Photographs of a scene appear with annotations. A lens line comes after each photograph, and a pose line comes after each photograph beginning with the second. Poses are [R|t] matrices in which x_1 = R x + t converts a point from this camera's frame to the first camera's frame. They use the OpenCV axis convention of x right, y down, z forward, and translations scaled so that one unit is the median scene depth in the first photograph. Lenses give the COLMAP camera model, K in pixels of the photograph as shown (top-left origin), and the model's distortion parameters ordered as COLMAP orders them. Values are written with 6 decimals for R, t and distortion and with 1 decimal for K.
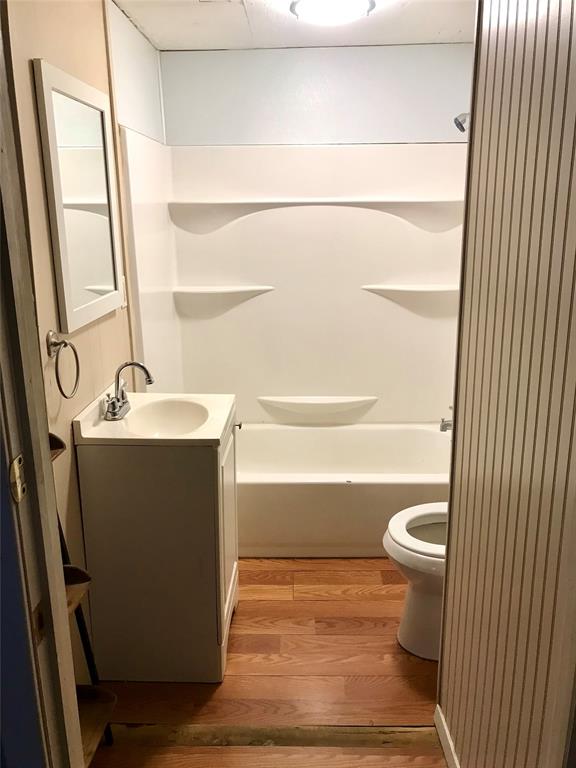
lens RADIAL K [[629.1, 0, 291.2], [0, 629.1, 385.0], [0, 0, 1]] dist [0.042268, -0.038680]
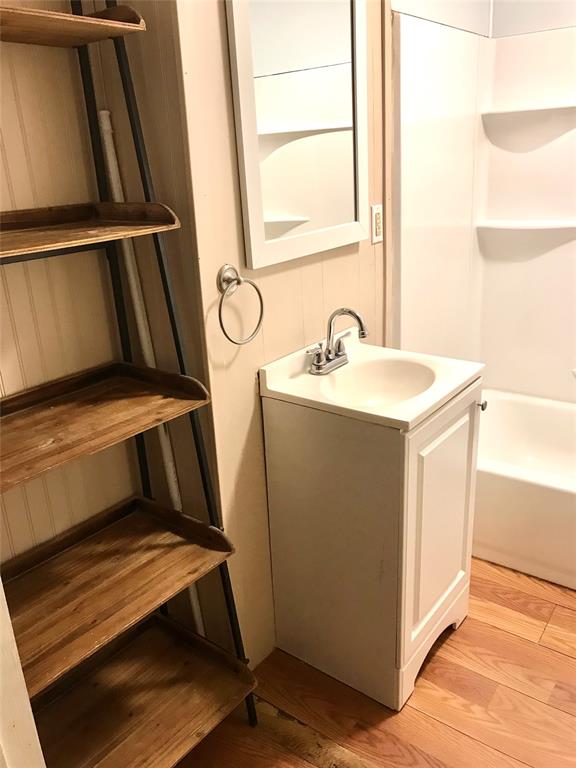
lens RADIAL K [[629.1, 0, 286.5], [0, 629.1, 381.4], [0, 0, 1]] dist [0.042268, -0.038680]
pose [[0.811273, 0.166656, -0.560412, 0.160890], [-0.114265, 0.985225, 0.127573, -0.038056], [0.573393, -0.039461, 0.818330, 0.264457]]
